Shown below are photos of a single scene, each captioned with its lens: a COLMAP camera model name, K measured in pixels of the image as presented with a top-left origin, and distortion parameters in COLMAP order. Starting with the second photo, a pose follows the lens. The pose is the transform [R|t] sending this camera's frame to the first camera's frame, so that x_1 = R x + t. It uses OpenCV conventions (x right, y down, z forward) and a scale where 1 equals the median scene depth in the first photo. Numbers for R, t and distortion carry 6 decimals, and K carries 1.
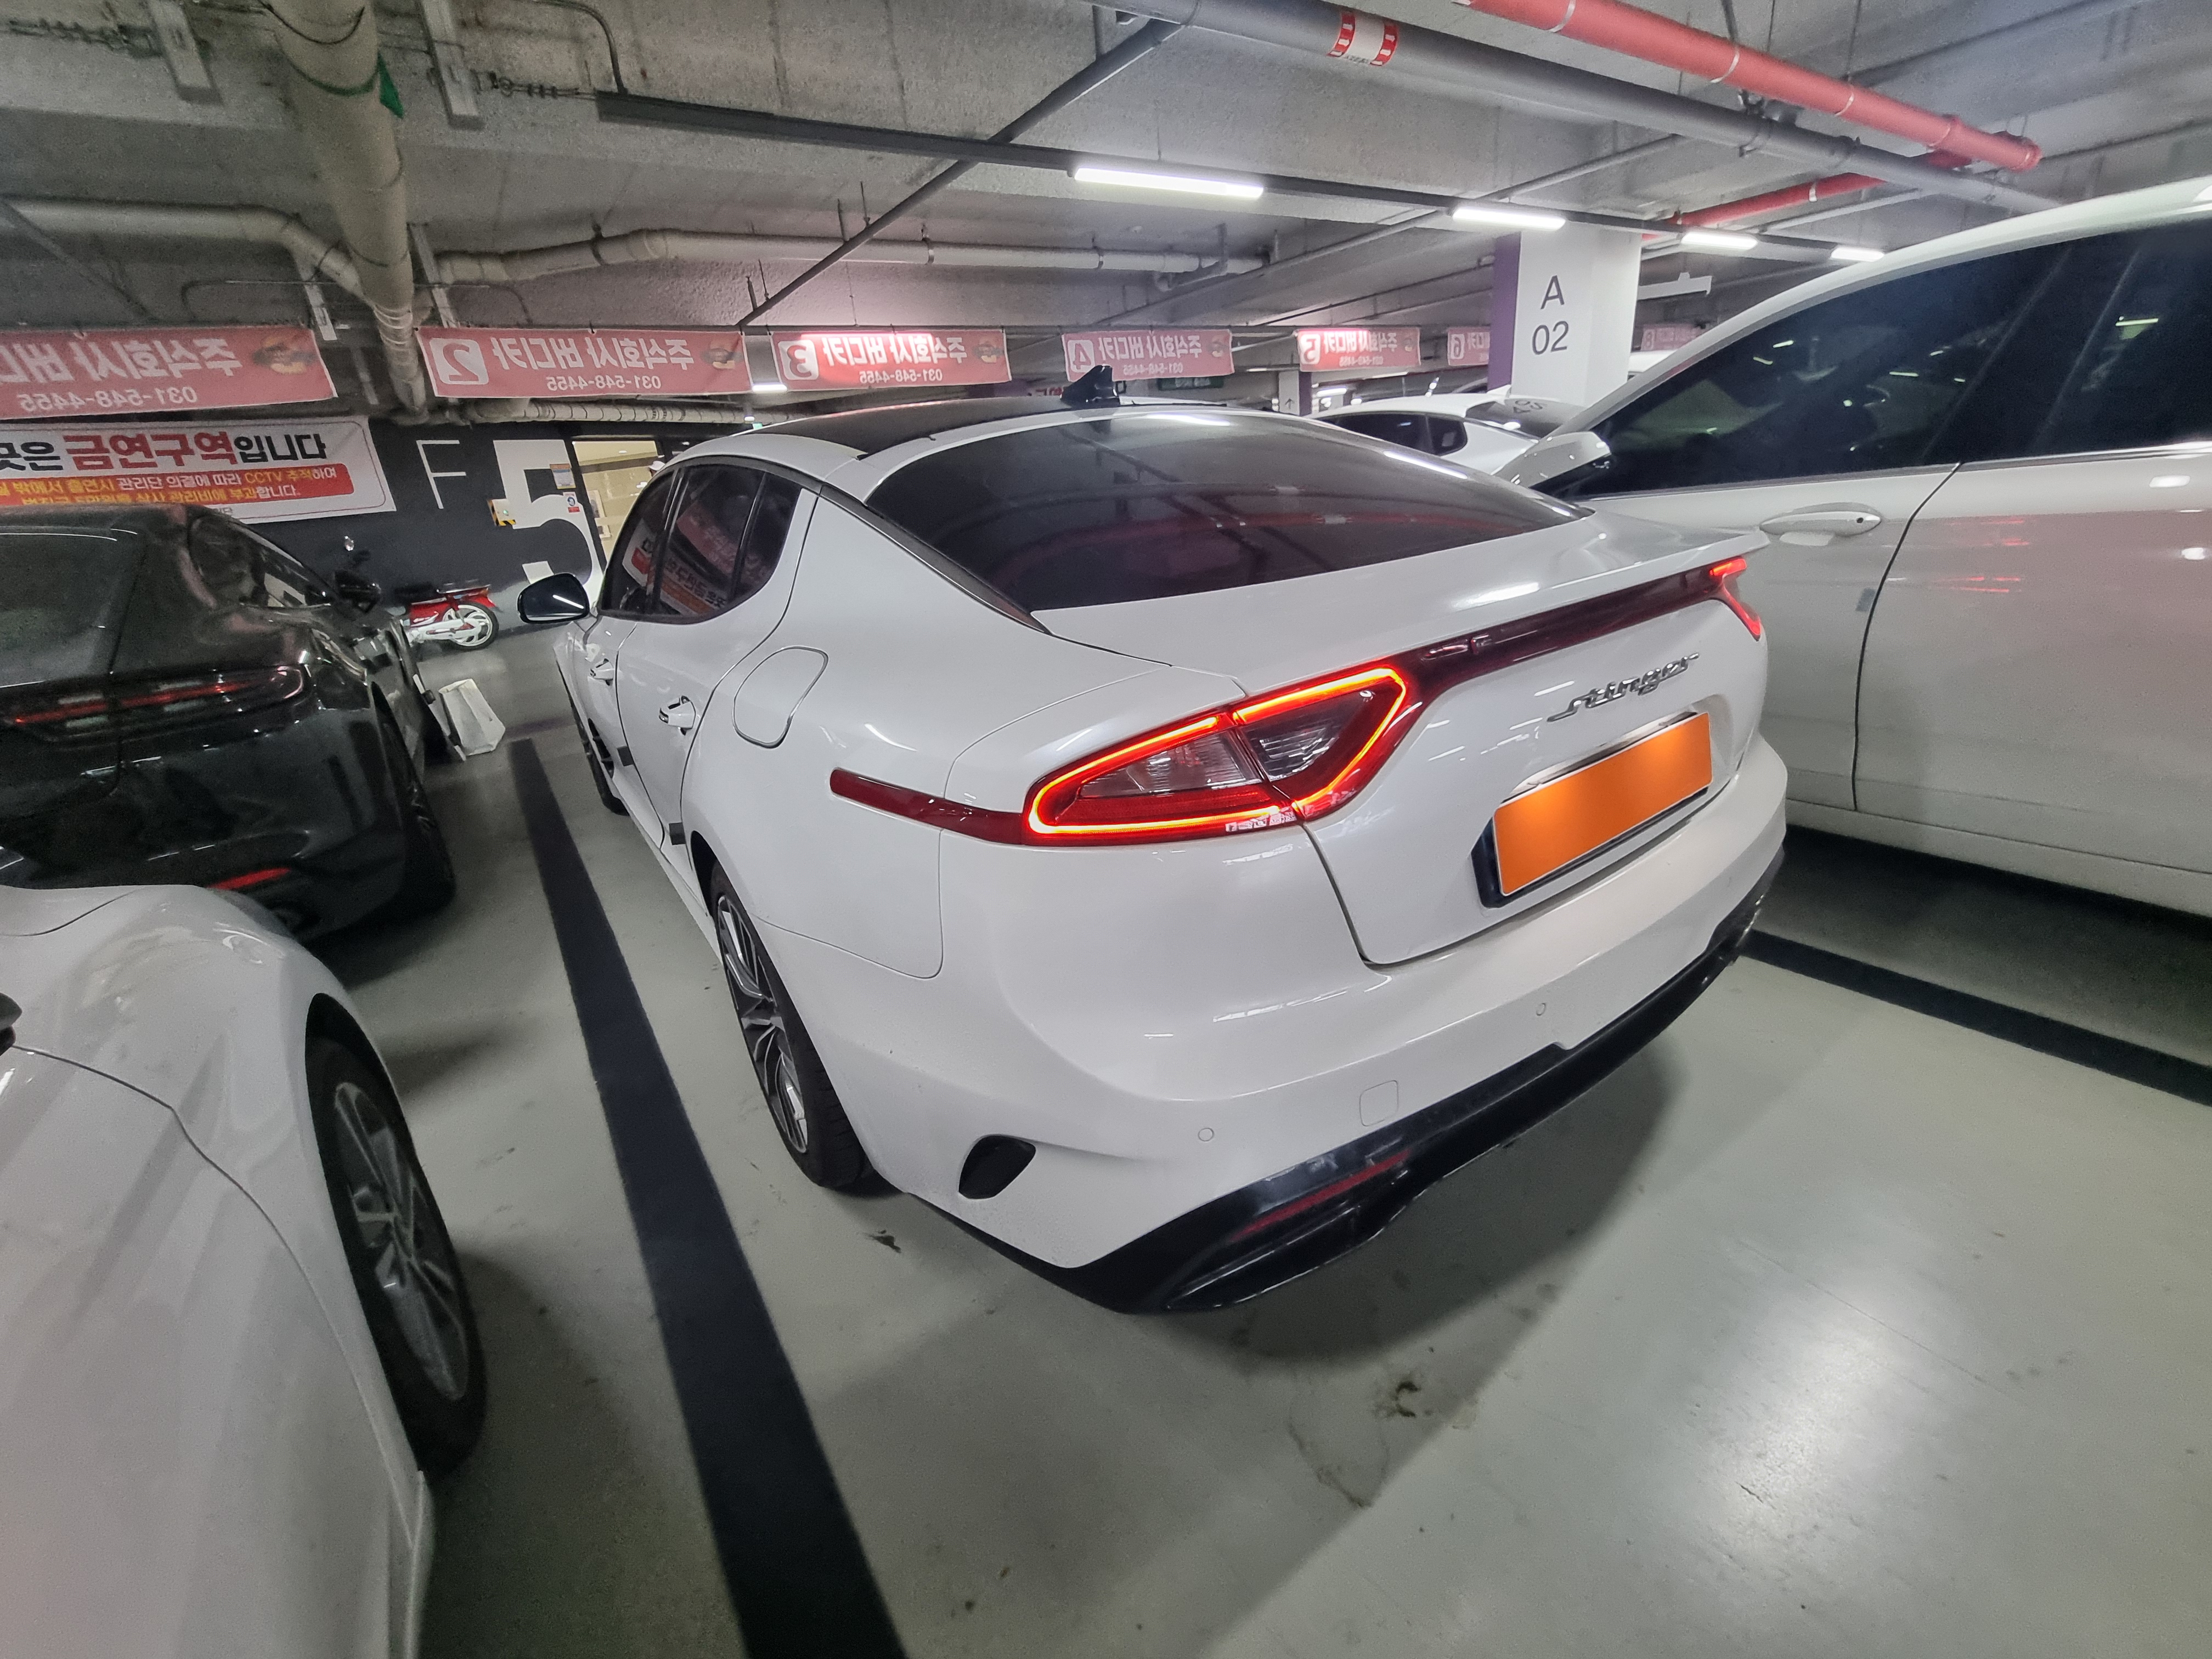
lens RADIAL K [[904.1, 0, 1117.8], [0, 904.1, 830.9], [0, 0, 1]] dist [-0.005658, 0.000196]
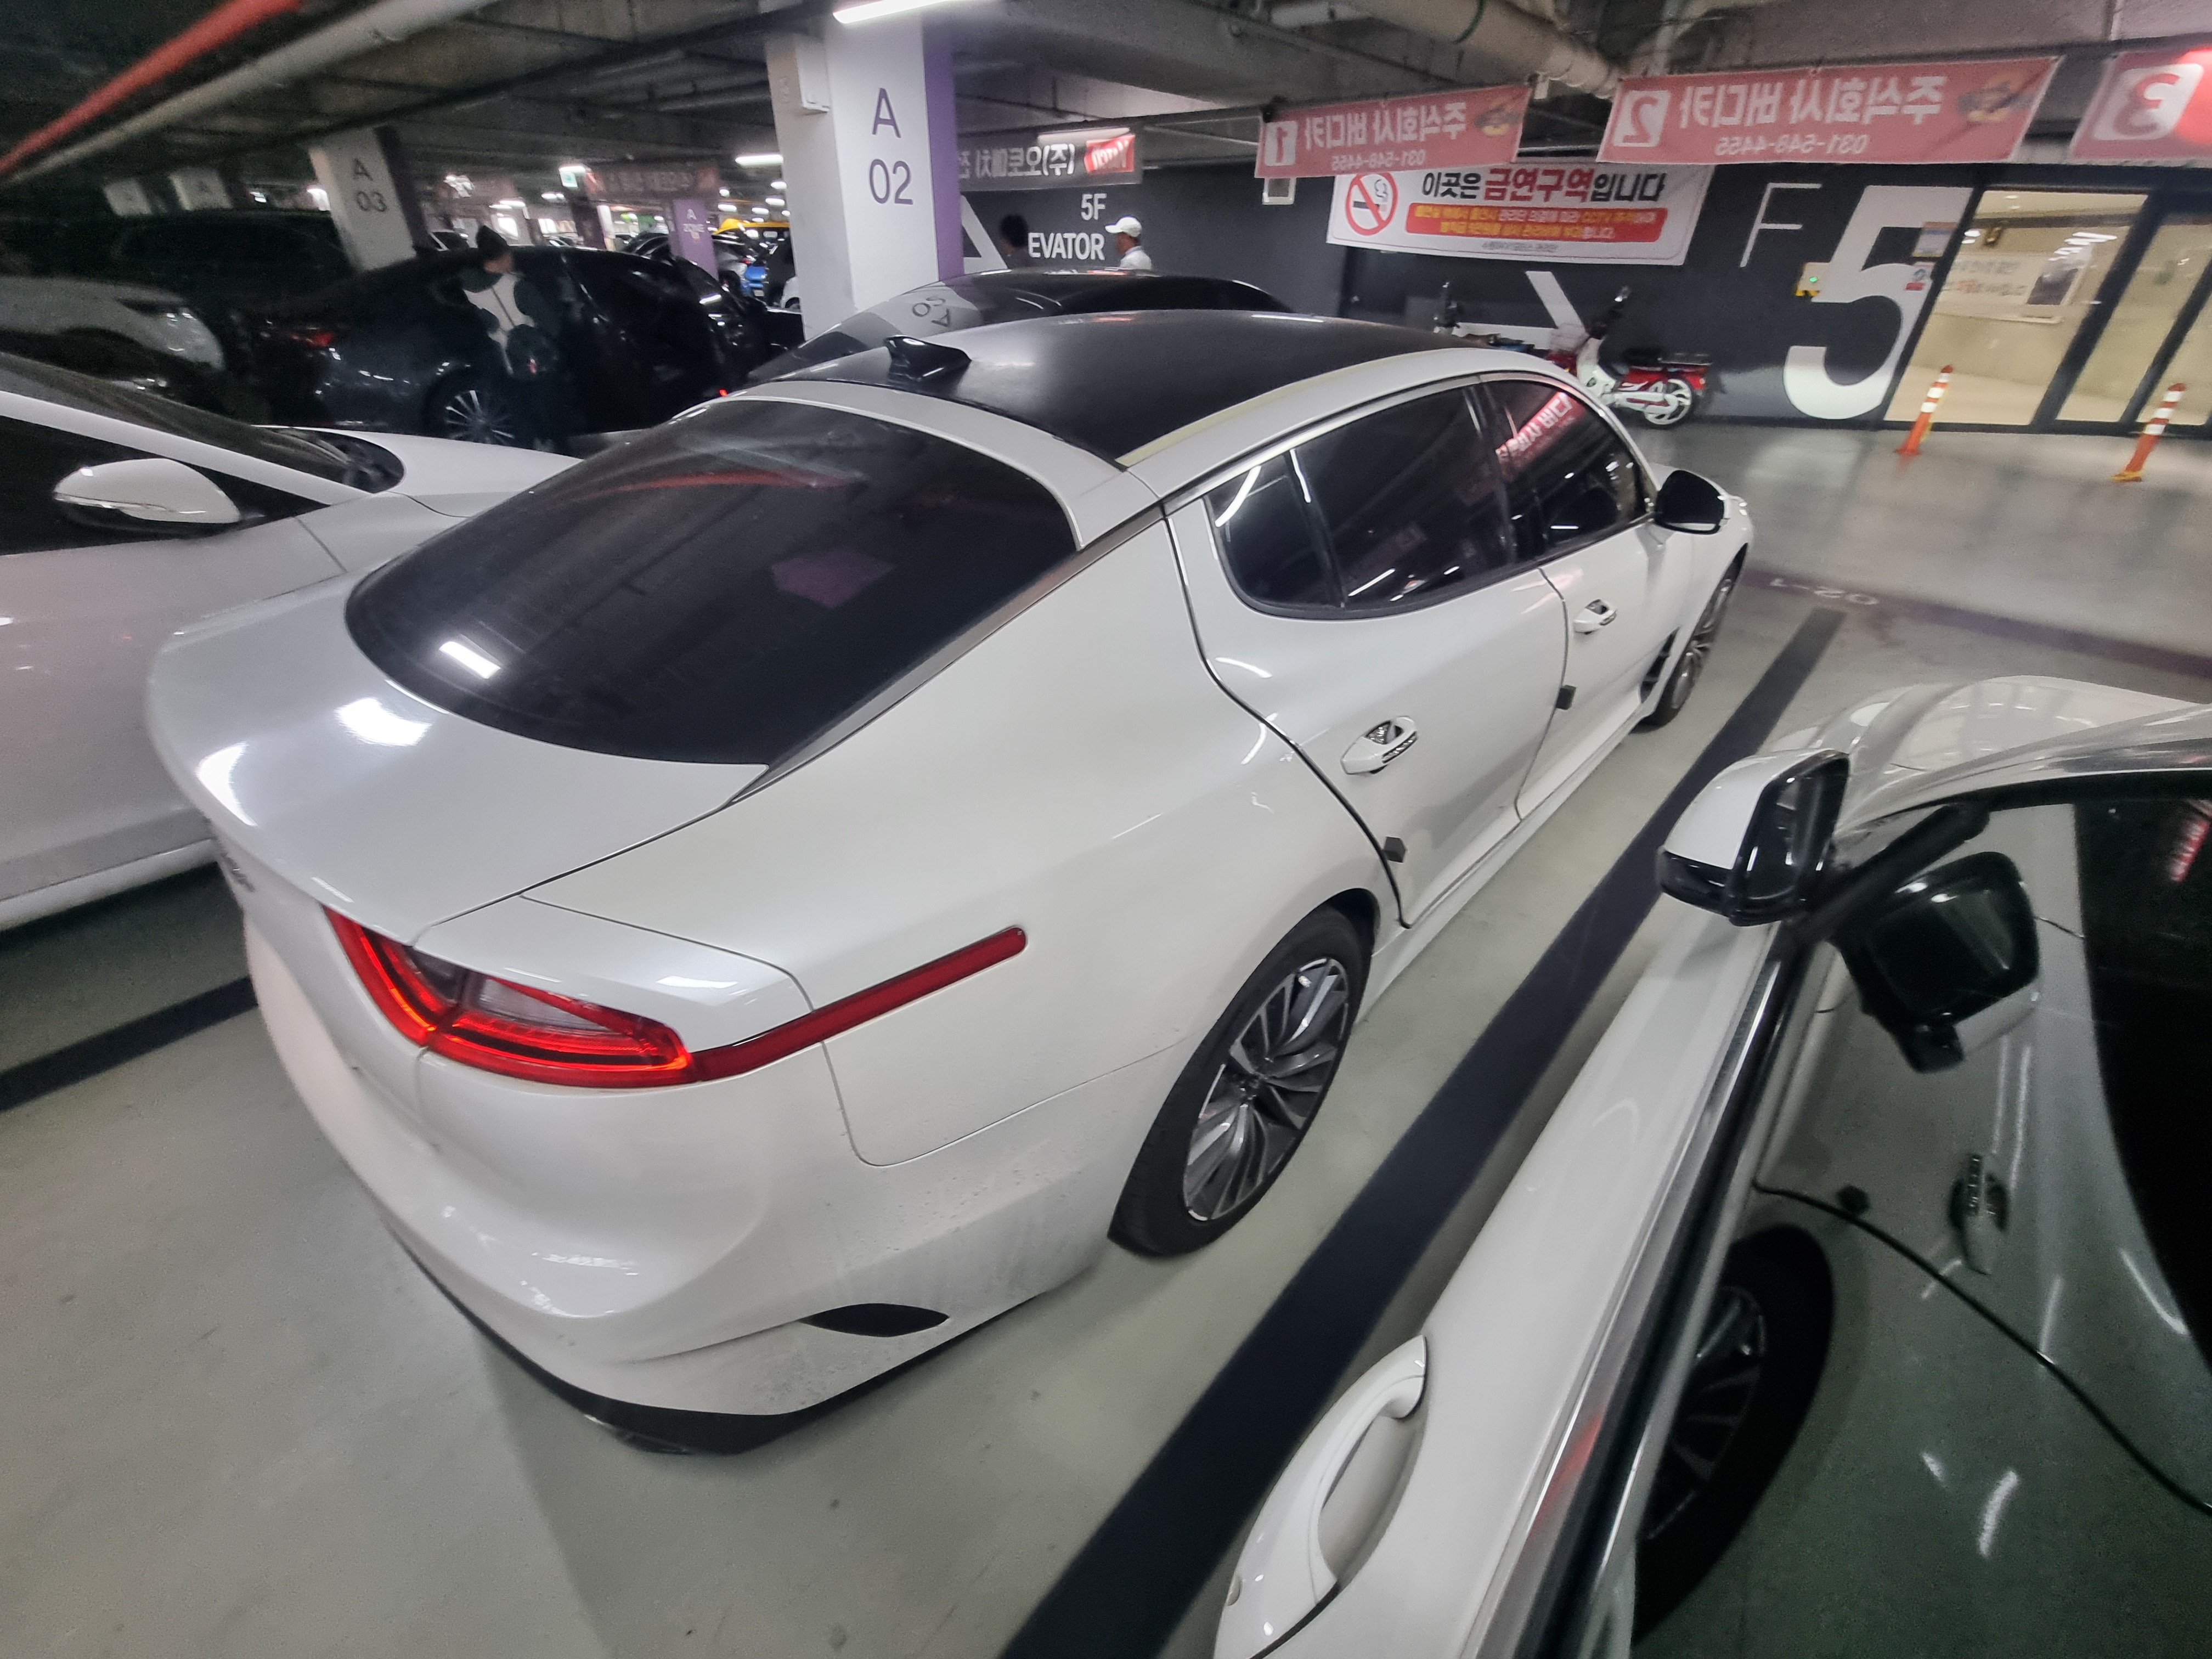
lens RADIAL K [[904.1, 0, 1113.1], [0, 904.1, 832.6], [0, 0, 1]] dist [-0.005658, 0.000196]
pose [[0.211779, 0.609812, -0.763727, 0.257791], [-0.399694, 0.767155, 0.501715, -0.178110], [0.891849, 0.199004, 0.406206, 0.248904]]
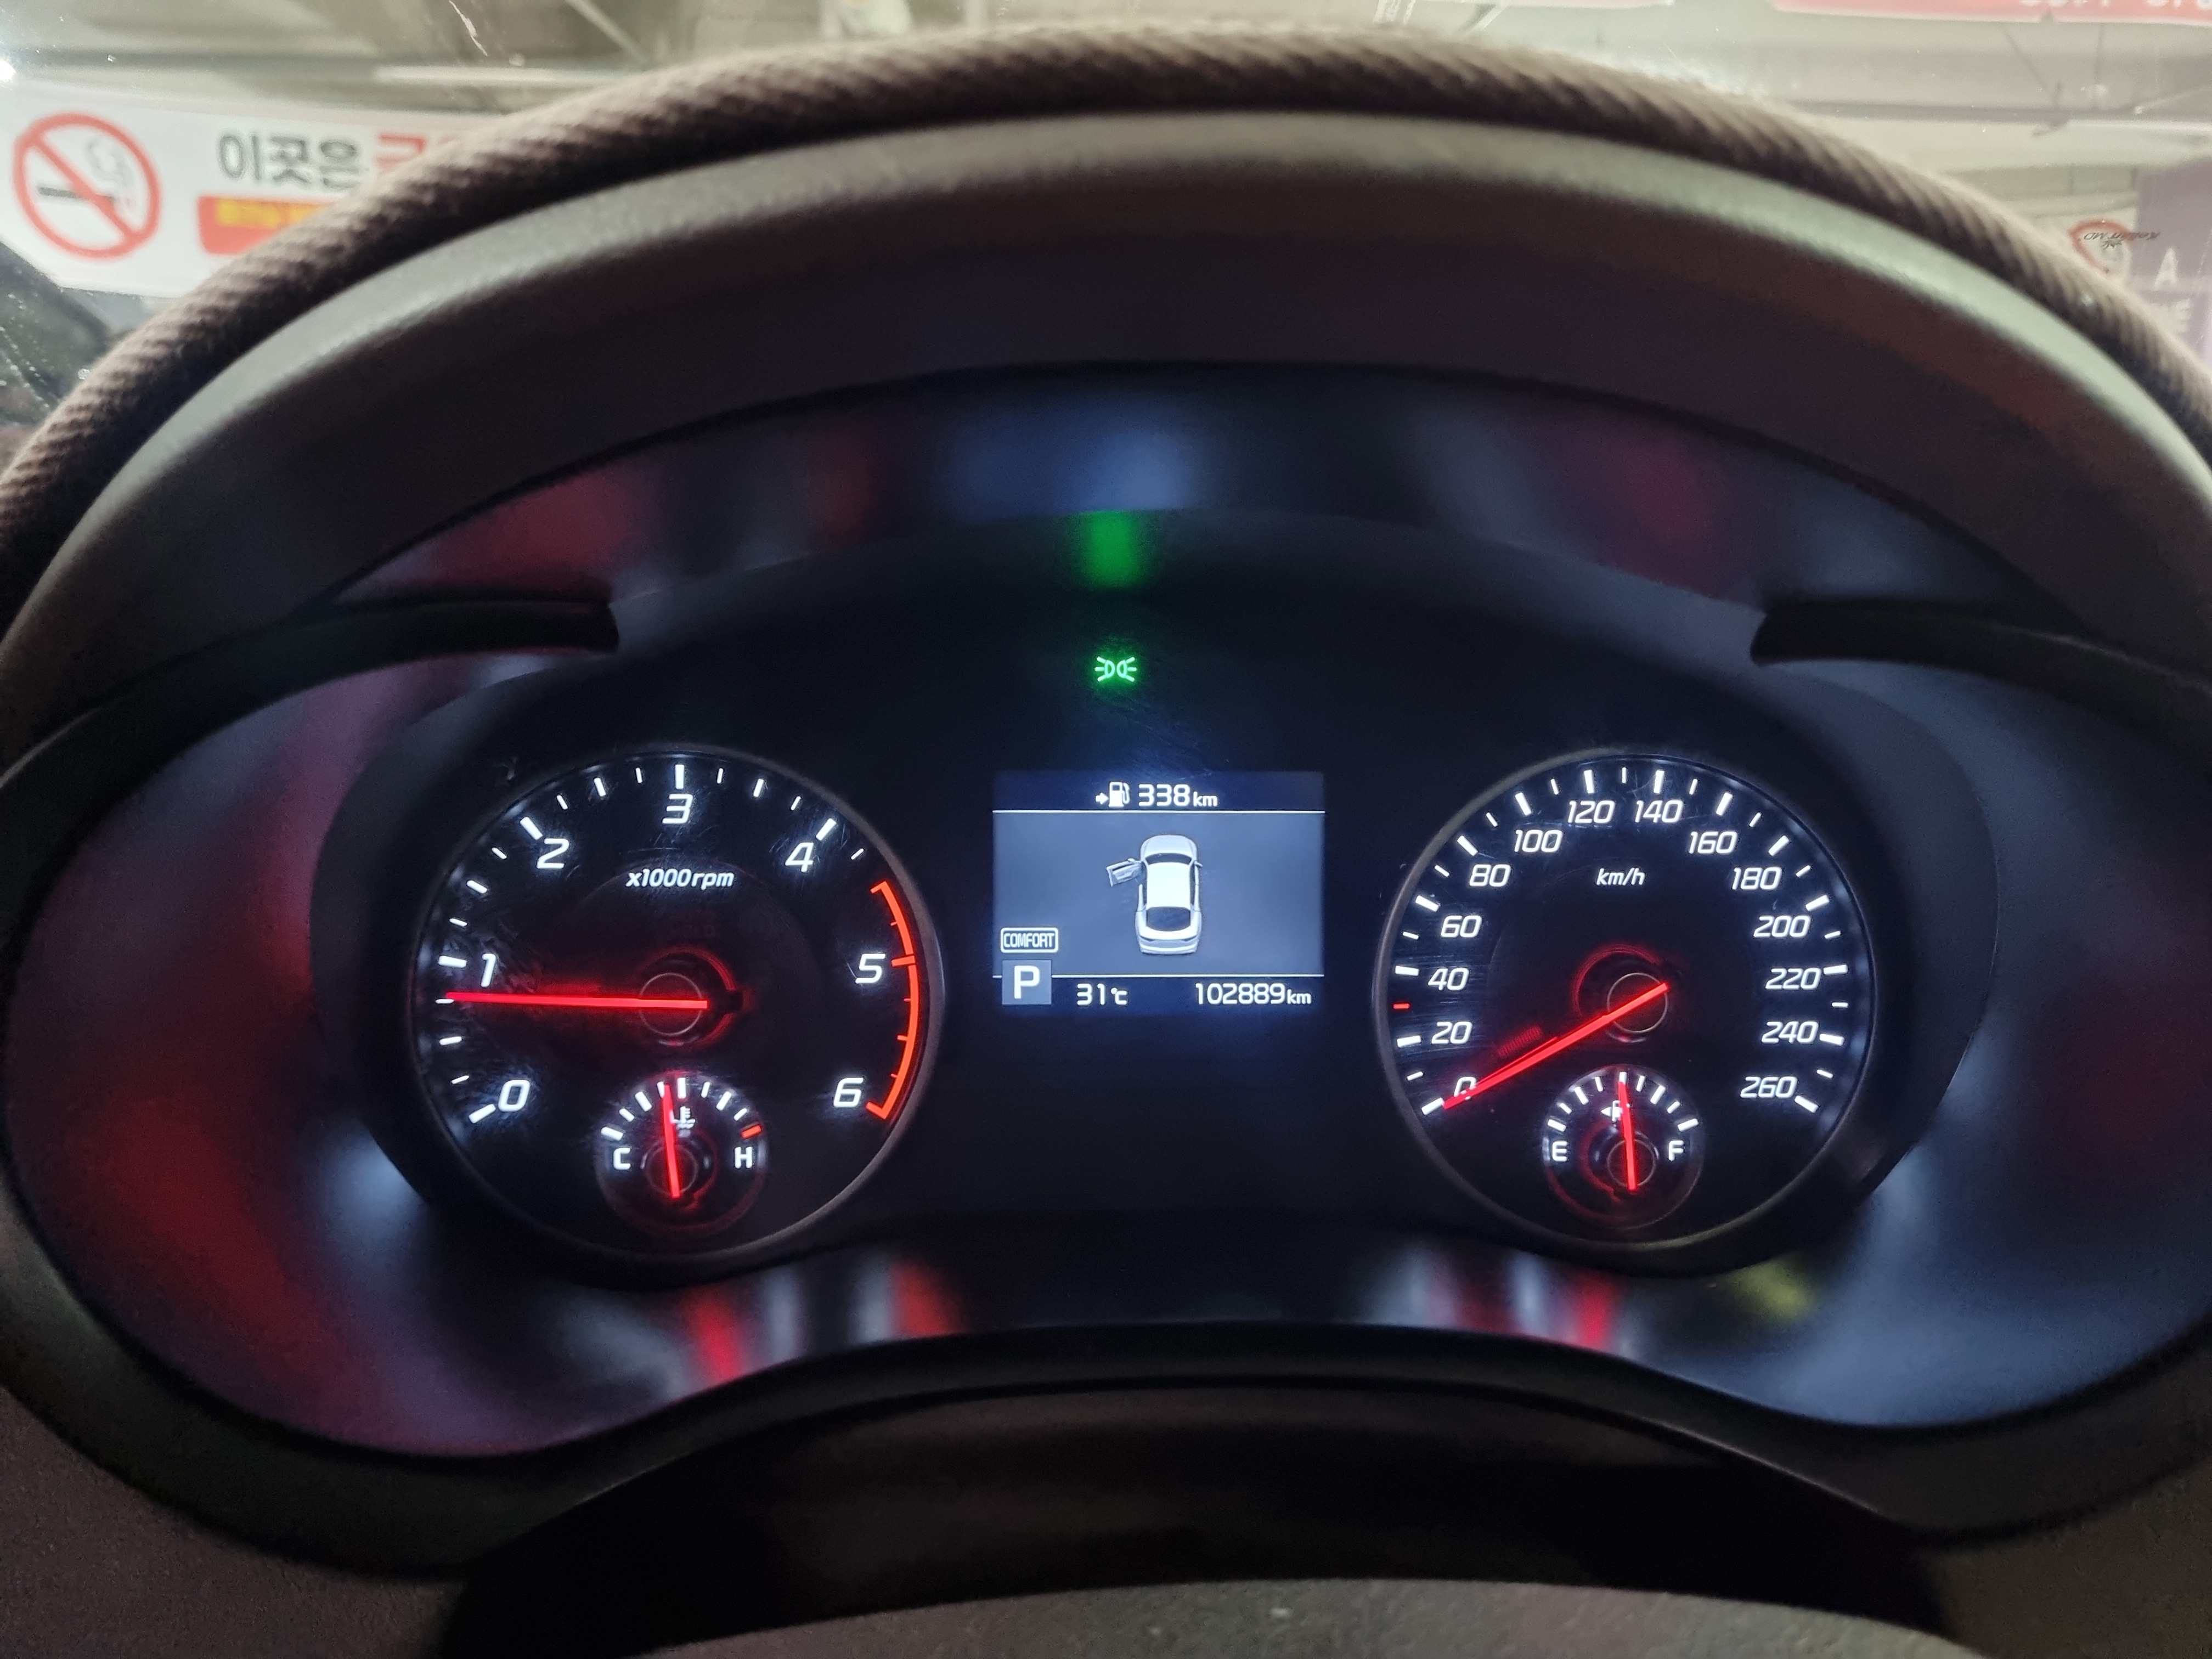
lens RADIAL K [[1716.7, 0, 1129.4], [0, 1716.7, 814.4], [0, 0, 1]] dist [0.015043, -0.019198]
pose [[0.832786, 0.220559, -0.507760, -0.198754], [-0.288348, 0.955782, -0.057755, -0.133616], [0.472570, 0.194509, 0.859560, 0.461752]]
